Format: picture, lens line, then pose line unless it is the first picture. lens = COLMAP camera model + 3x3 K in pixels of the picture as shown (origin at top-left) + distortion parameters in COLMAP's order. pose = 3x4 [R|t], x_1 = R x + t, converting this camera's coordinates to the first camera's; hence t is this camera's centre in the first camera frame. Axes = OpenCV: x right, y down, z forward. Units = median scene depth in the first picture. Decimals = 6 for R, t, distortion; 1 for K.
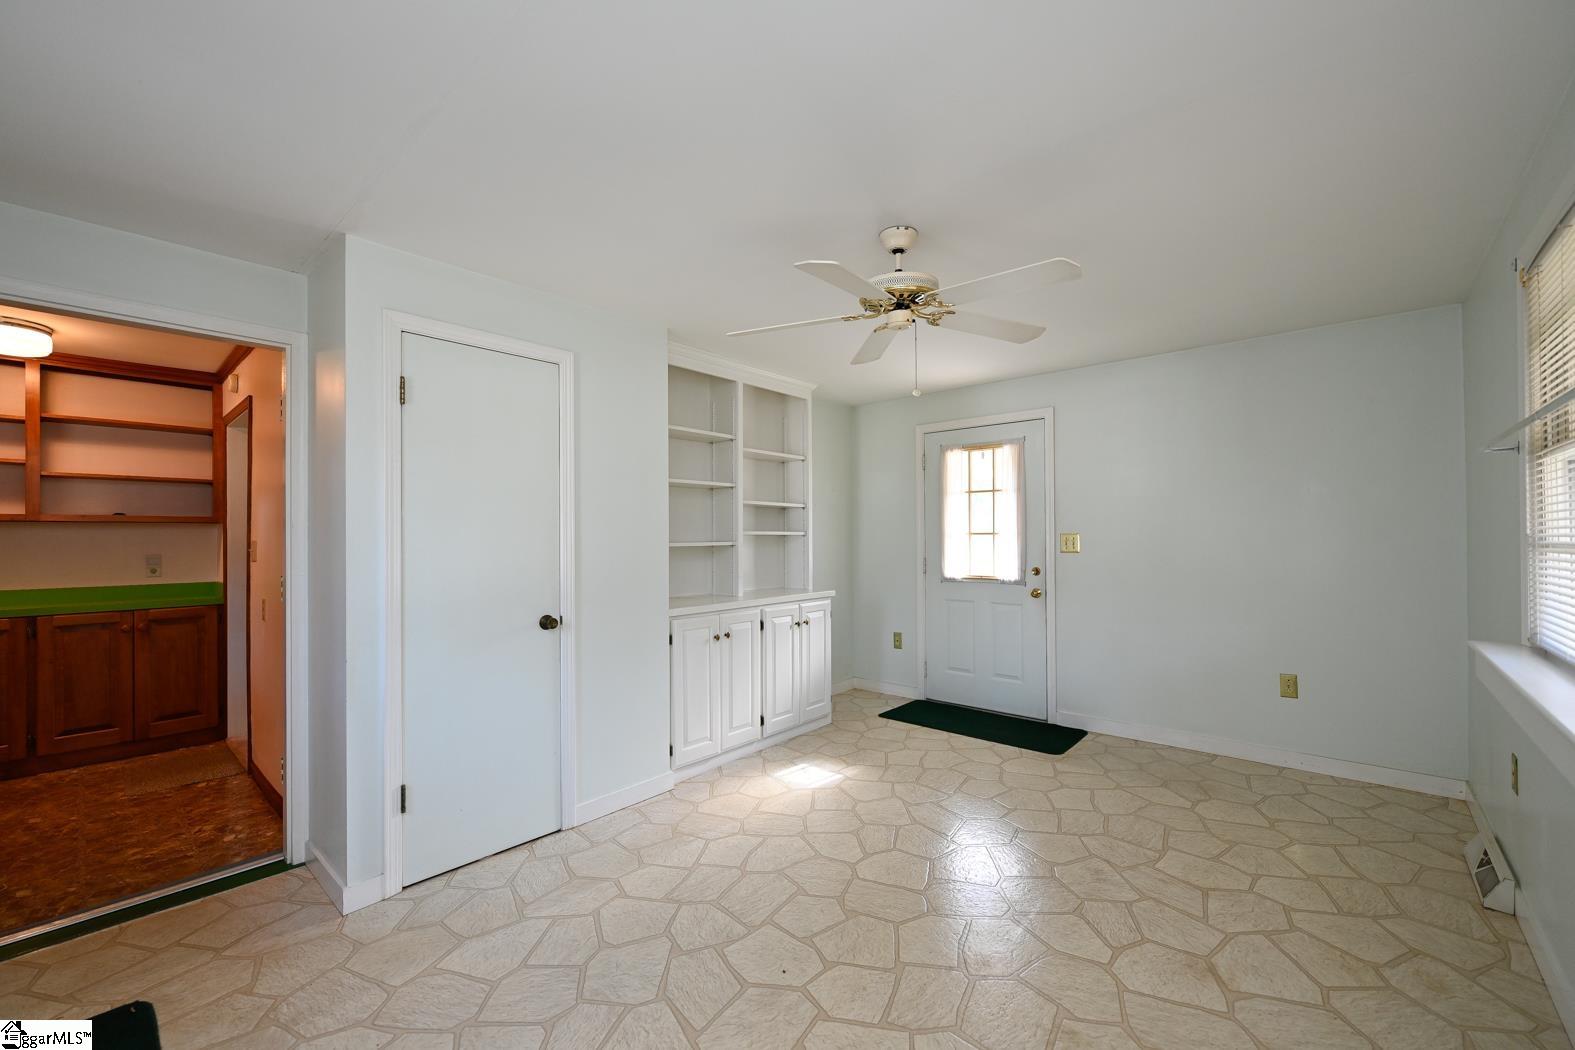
lens RADIAL K [[639.8, 0, 793.9], [0, 639.8, 528.2], [0, 0, 1]] dist [0.002769, 0.001499]
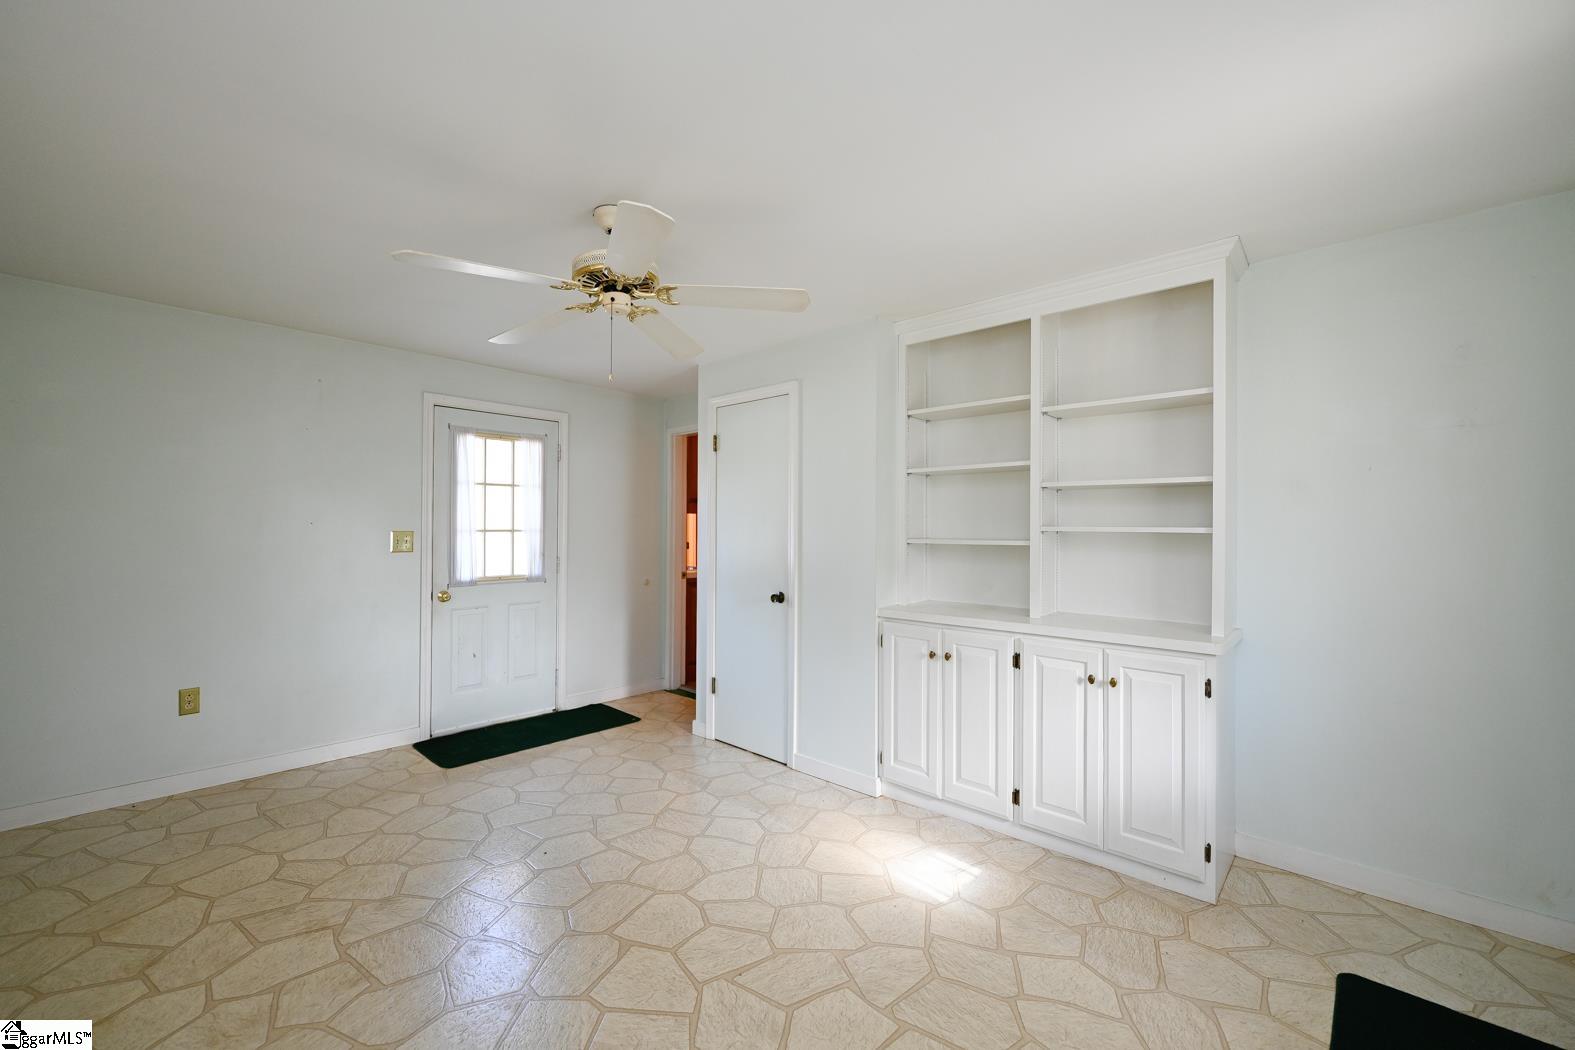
lens RADIAL K [[639.8, 0, 795.4], [0, 639.8, 505.2], [0, 0, 1]] dist [0.002769, 0.001499]
pose [[-0.033092, -0.032973, -0.998908, 0.723941], [0.011325, 0.999379, -0.033363, 0.001198], [0.999388, -0.012417, -0.032698, 0.846909]]
